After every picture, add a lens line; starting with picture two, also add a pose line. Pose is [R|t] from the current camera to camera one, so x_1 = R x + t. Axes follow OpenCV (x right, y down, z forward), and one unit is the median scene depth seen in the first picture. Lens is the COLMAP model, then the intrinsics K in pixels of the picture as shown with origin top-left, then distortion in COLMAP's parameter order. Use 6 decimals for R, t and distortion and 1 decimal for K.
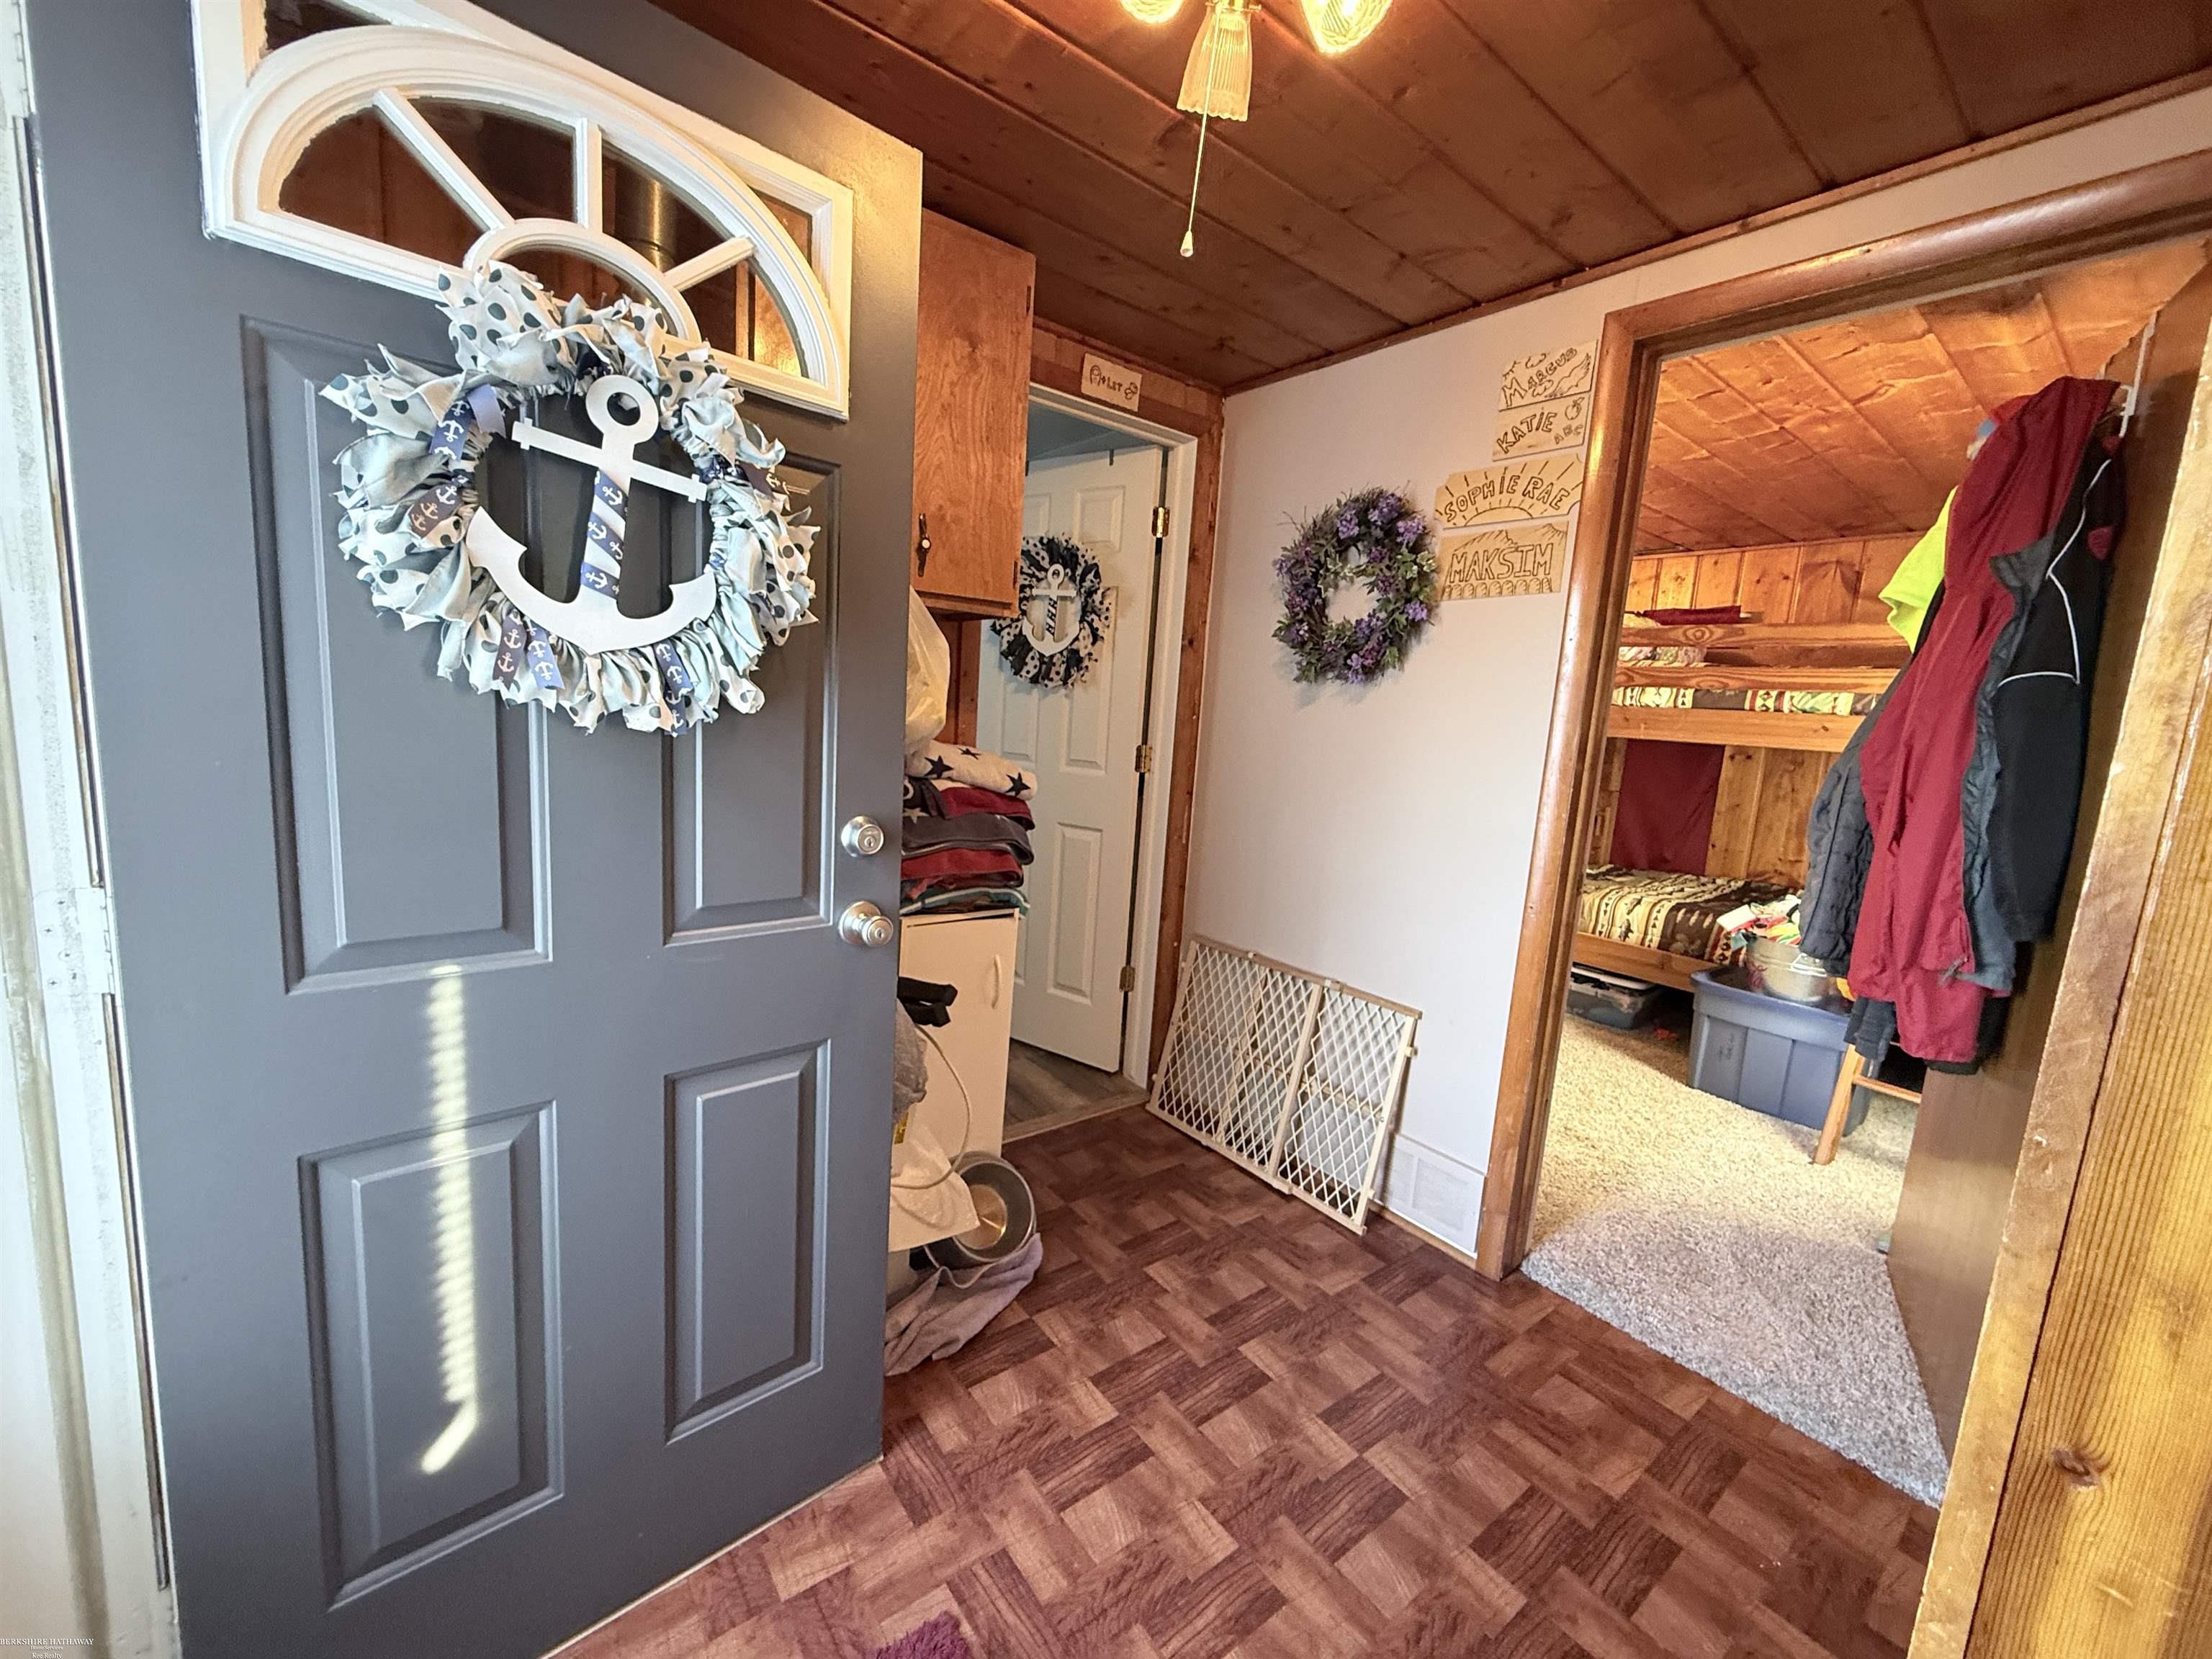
lens RADIAL K [[879.8, 0, 1104.0], [0, 879.8, 833.3], [0, 0, 1]] dist [-0.000250, 0.000045]
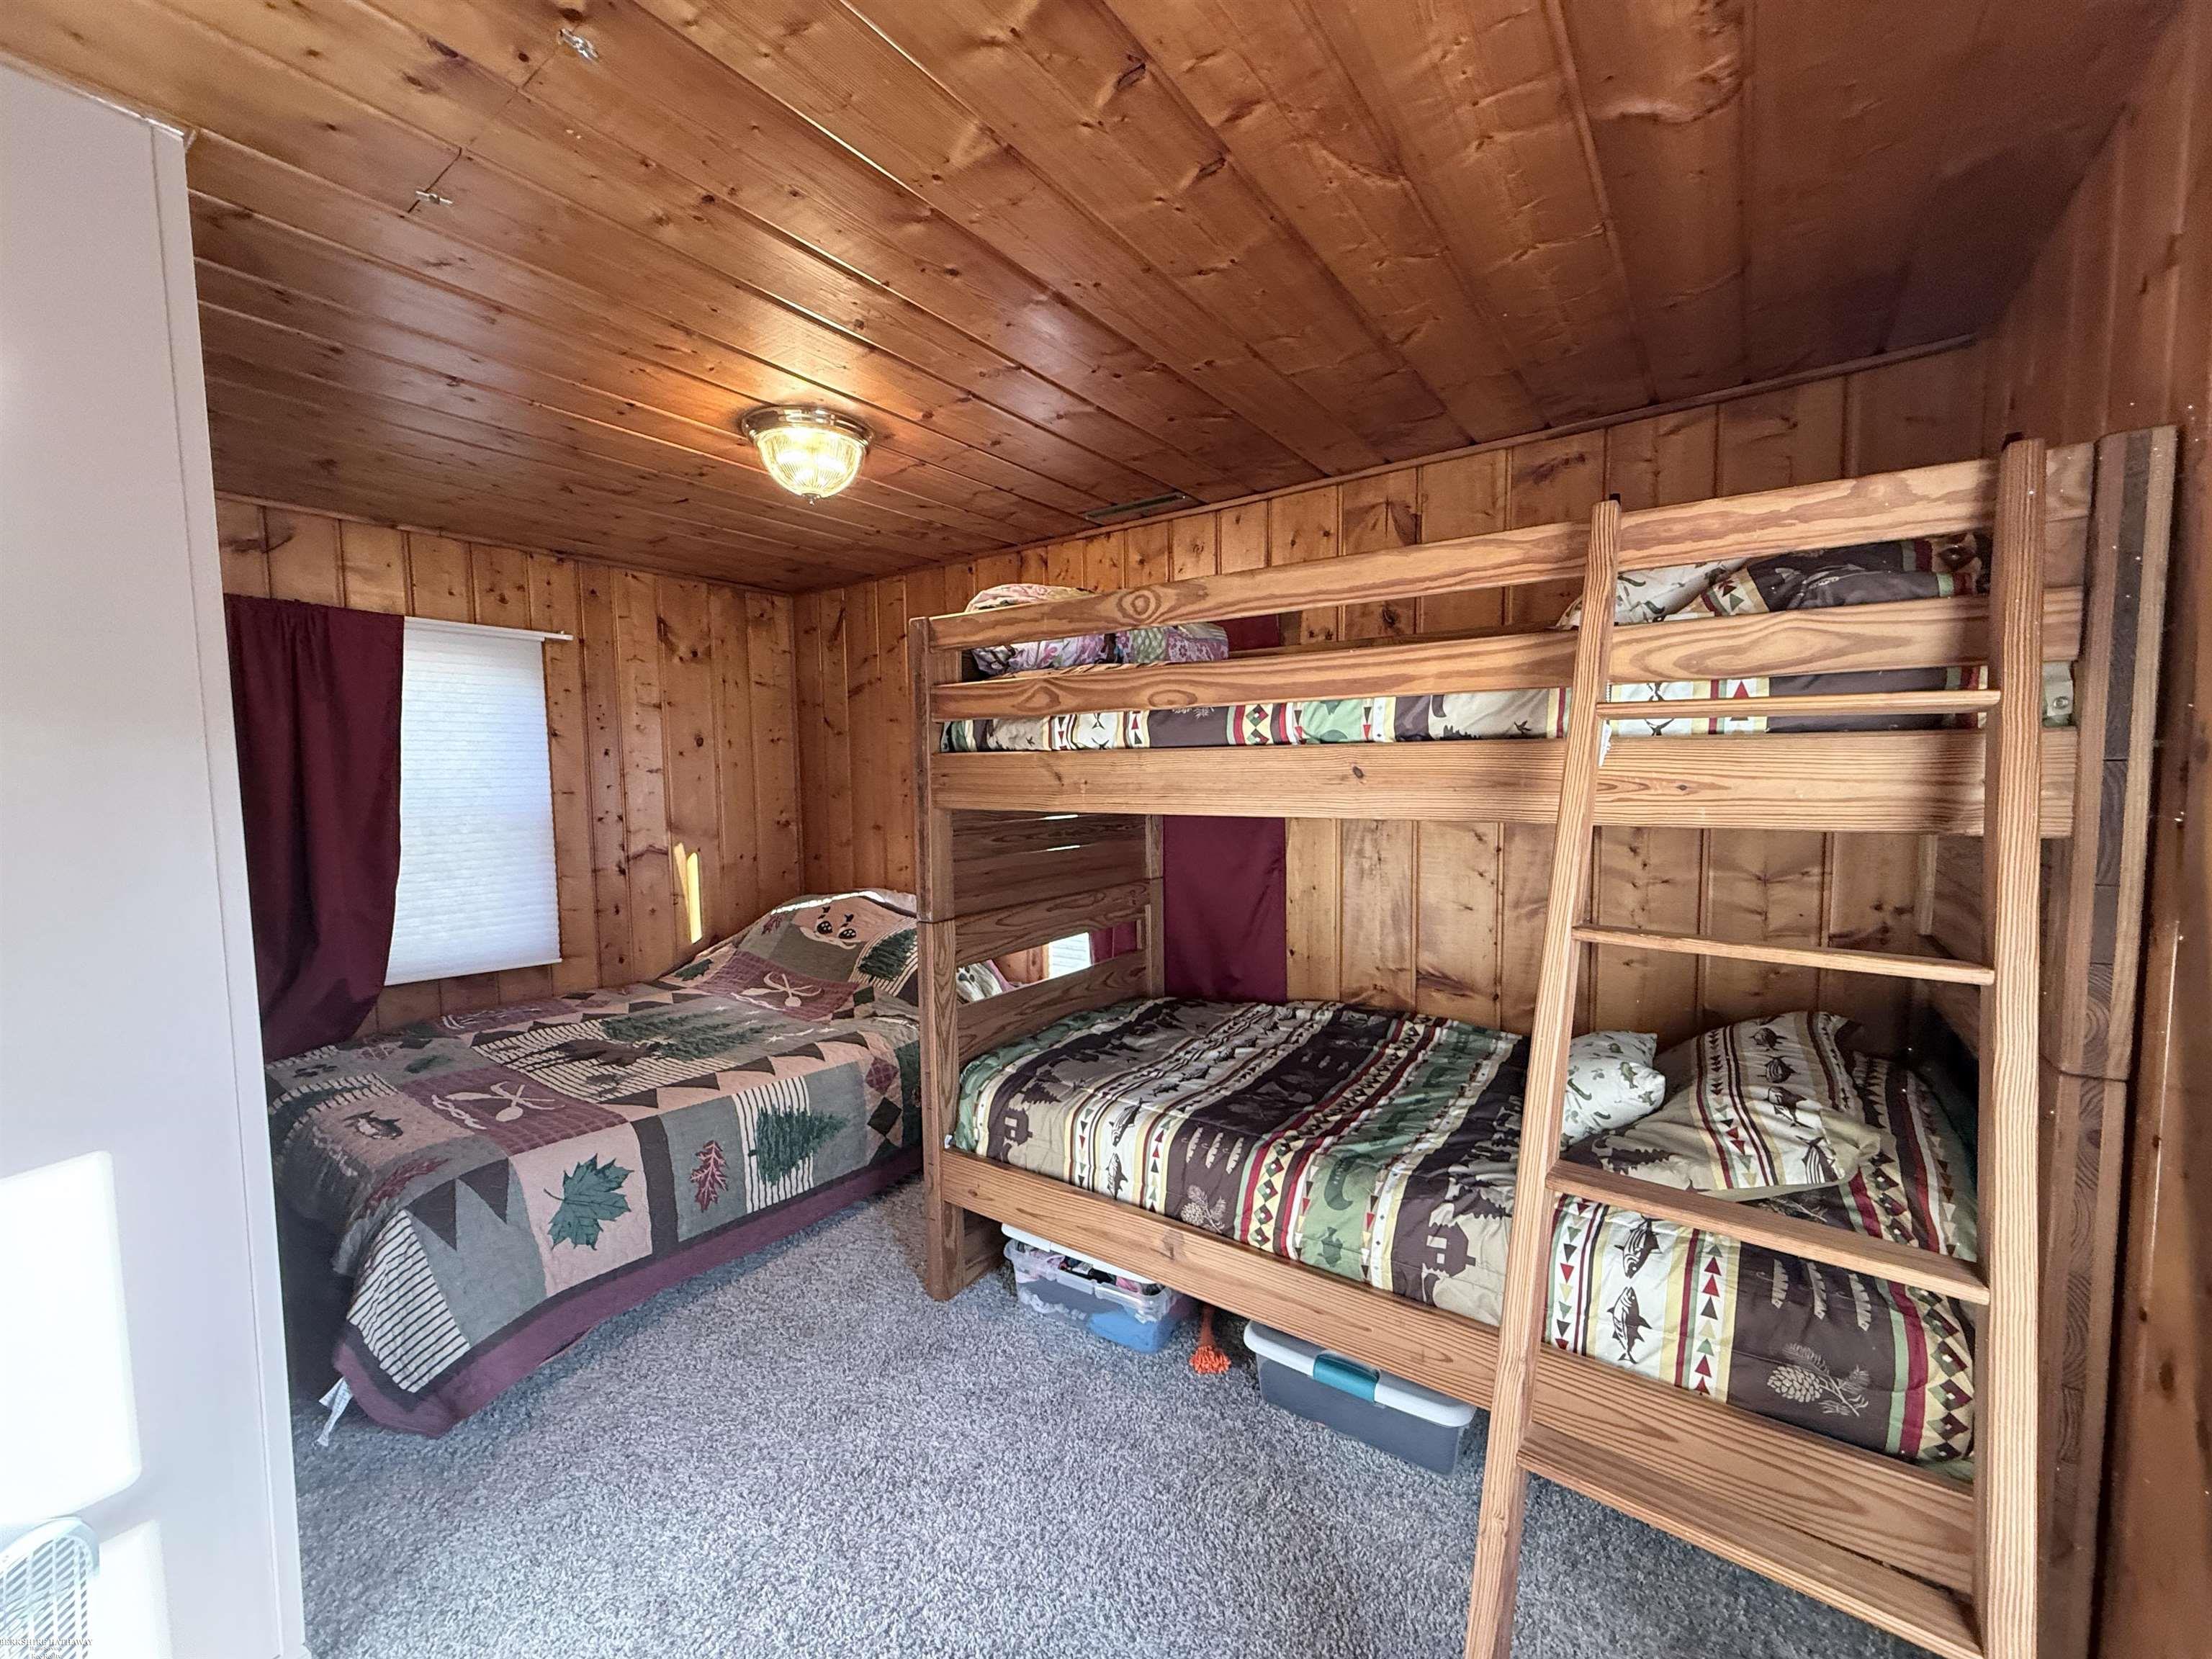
lens RADIAL K [[879.8, 0, 1106.1], [0, 879.8, 833.0], [0, 0, 1]] dist [-0.000250, 0.000045]
pose [[0.956804, -0.099466, 0.273188, 0.484373], [0.116931, 0.991962, -0.048367, -0.069507], [-0.266181, 0.078222, 0.960744, 0.504704]]
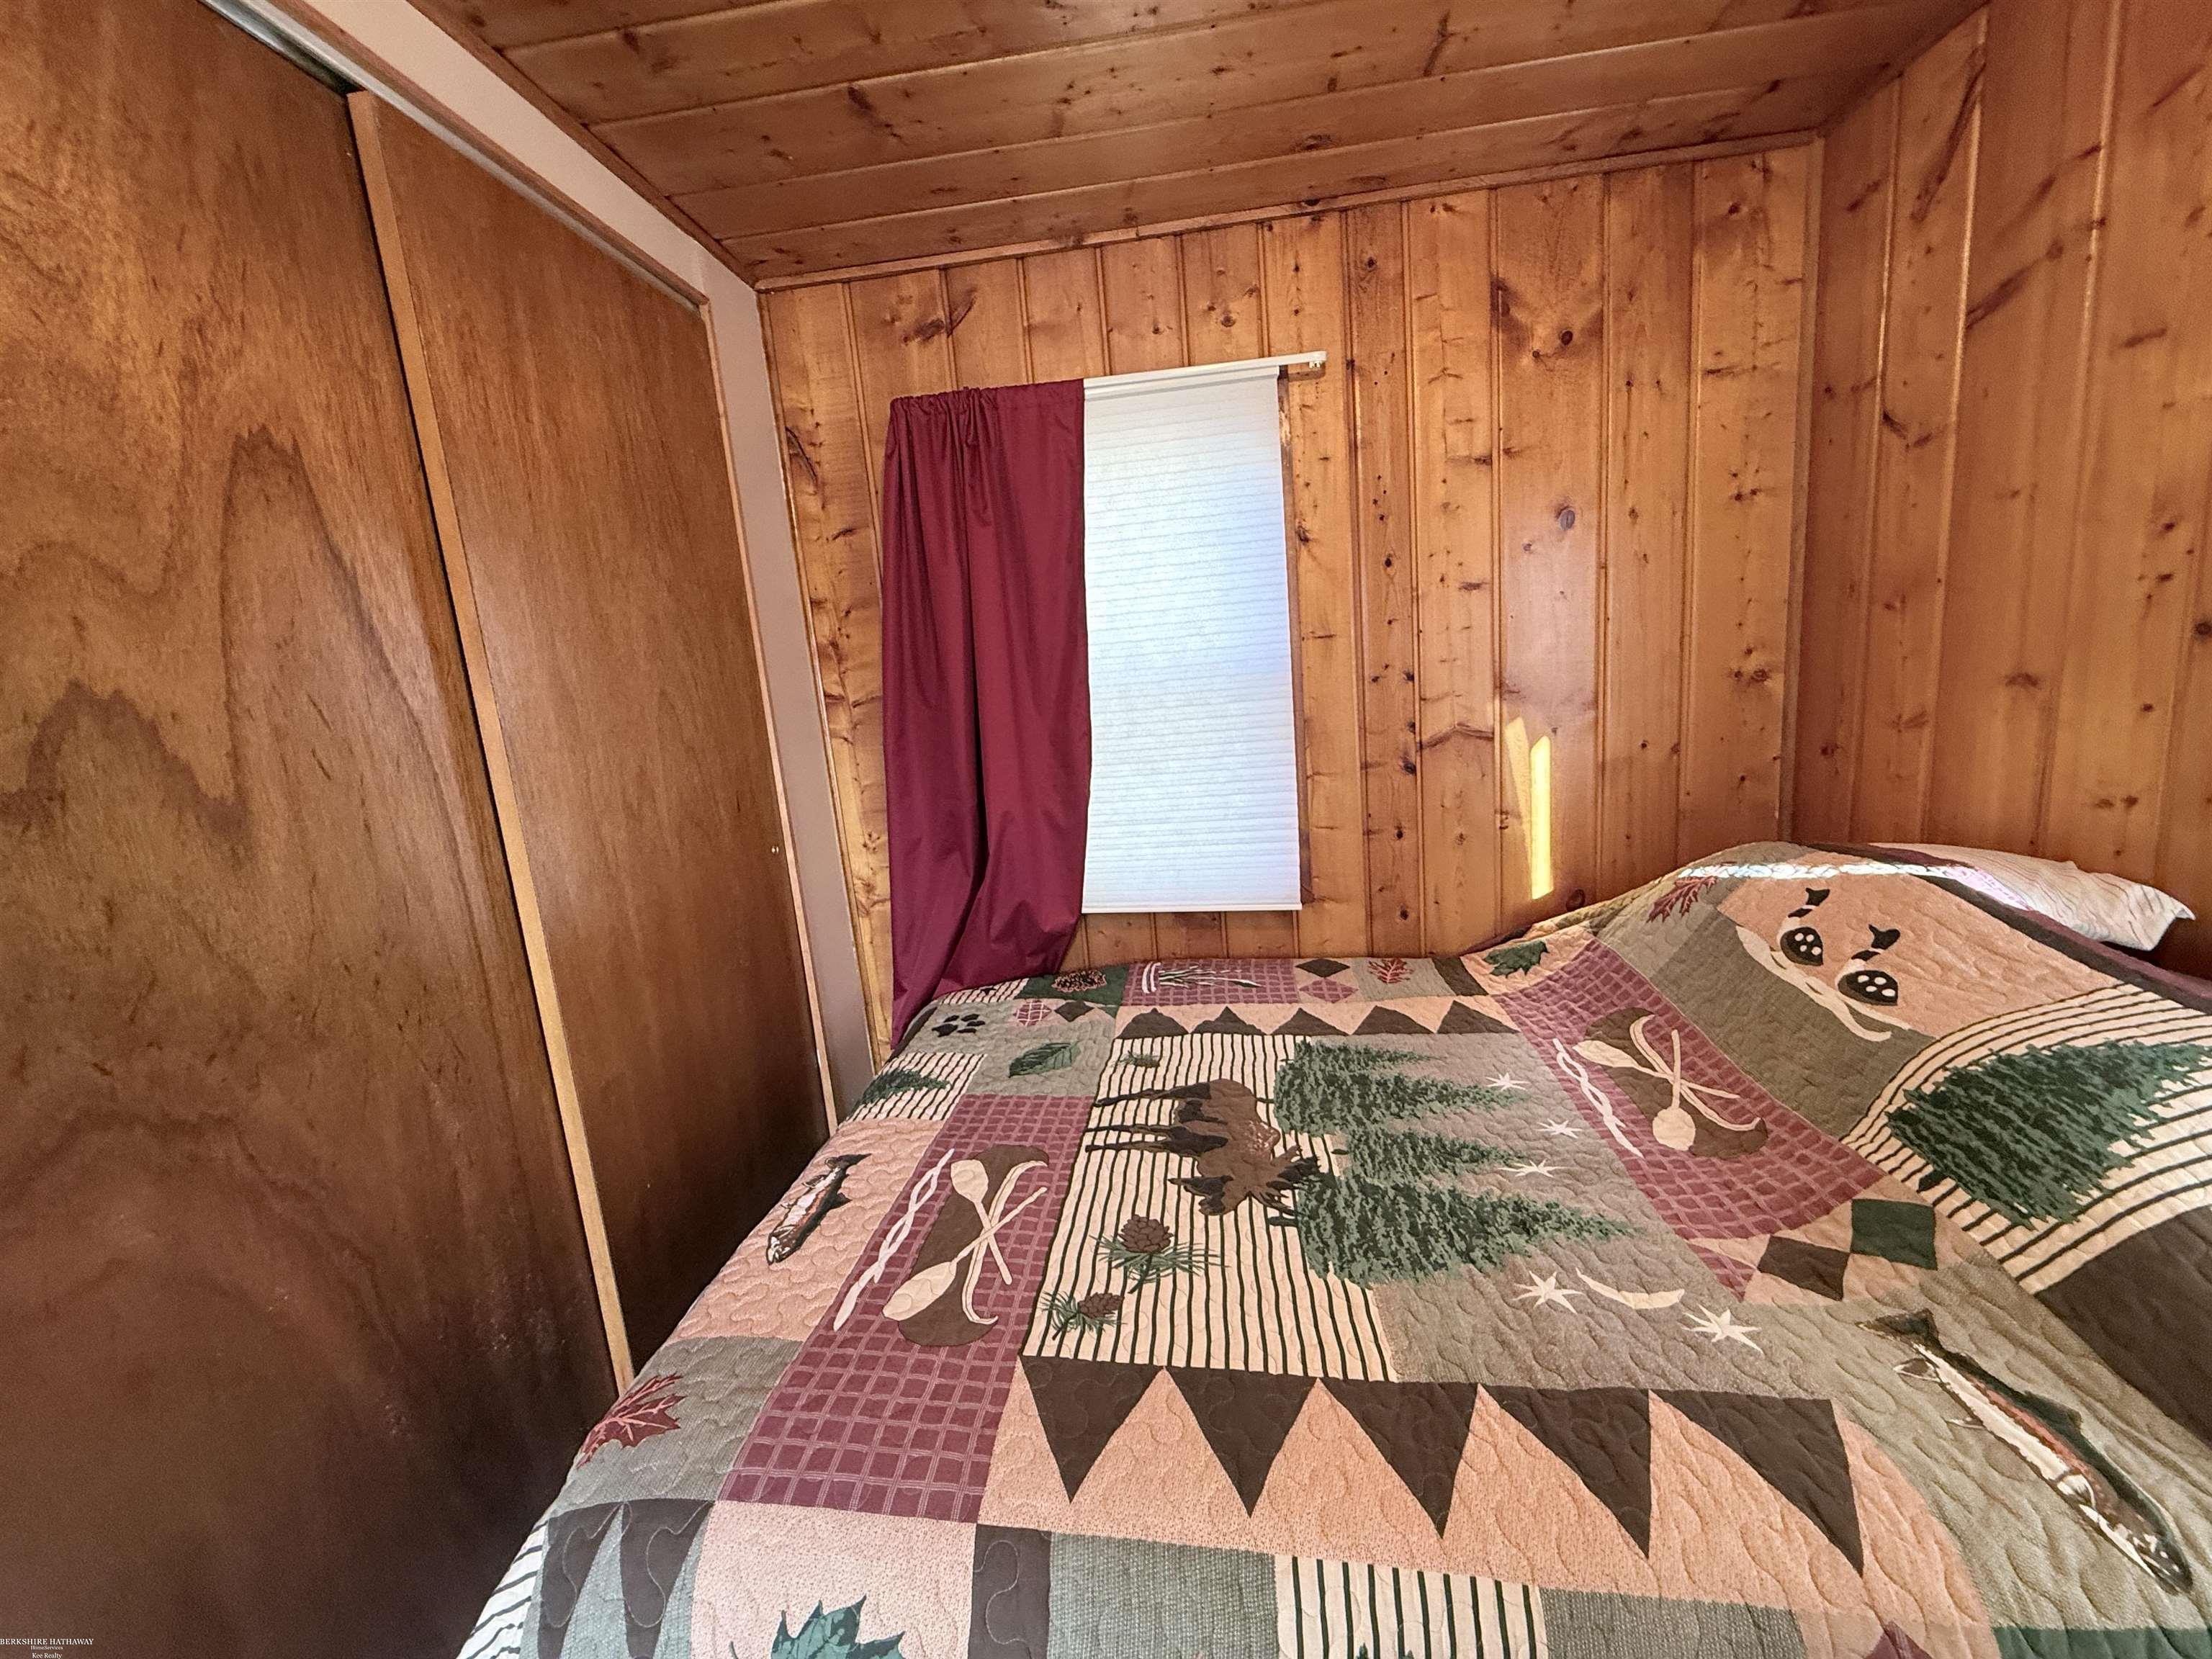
lens RADIAL K [[879.8, 0, 1109.9], [0, 879.8, 831.4], [0, 0, 1]] dist [-0.000250, 0.000045]
pose [[0.710439, -0.006852, -0.703725, 0.494303], [0.033842, 0.999128, 0.024436, -0.106957], [0.702944, -0.041176, 0.710052, 0.932898]]
